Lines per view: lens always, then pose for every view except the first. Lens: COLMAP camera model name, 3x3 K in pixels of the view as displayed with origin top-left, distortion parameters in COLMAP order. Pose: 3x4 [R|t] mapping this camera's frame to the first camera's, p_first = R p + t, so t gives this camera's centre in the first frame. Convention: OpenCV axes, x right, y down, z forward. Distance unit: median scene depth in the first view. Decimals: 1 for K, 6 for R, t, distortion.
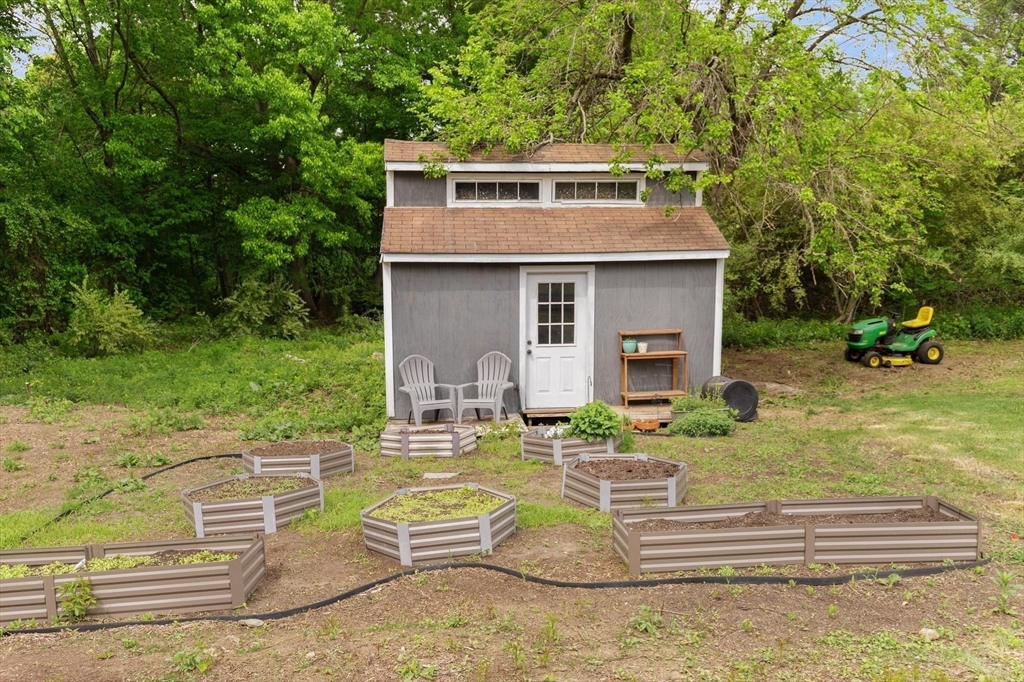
lens RADIAL K [[847.9, 0, 512.6], [0, 847.9, 344.6], [0, 0, 1]] dist [0.005004, 0.001612]
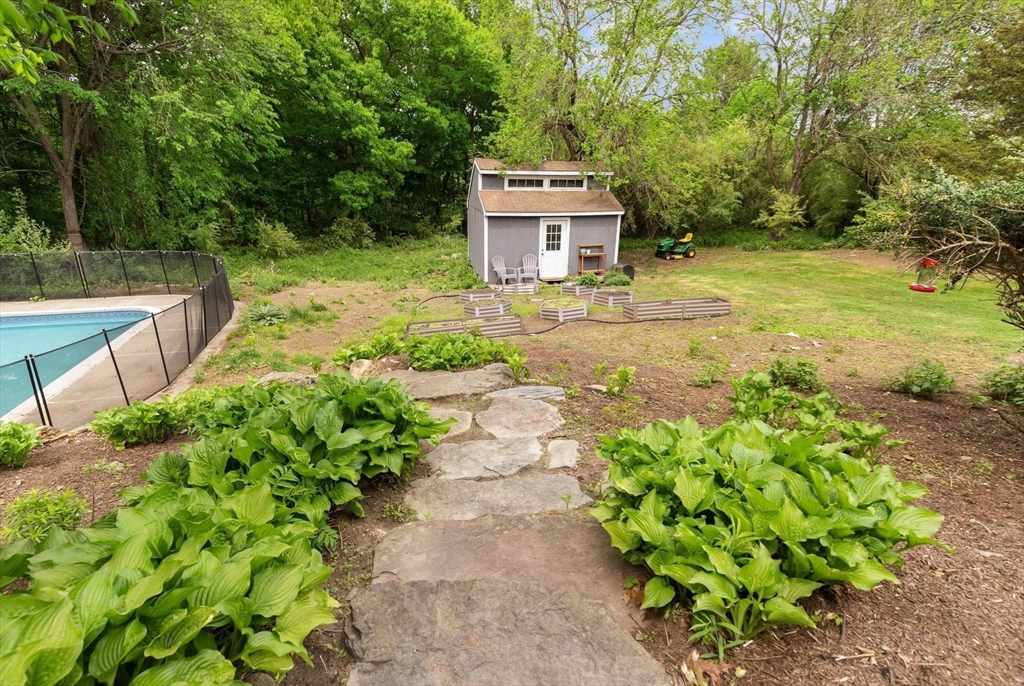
lens RADIAL K [[482.7, 0, 512.6], [0, 482.7, 337.1], [0, 0, 1]] dist [0.015003, -0.000373]
pose [[0.986485, -0.035738, 0.159906, -0.279887], [0.007099, 0.984329, 0.176198, -0.001233], [-0.163698, -0.172681, 0.971280, -0.343580]]
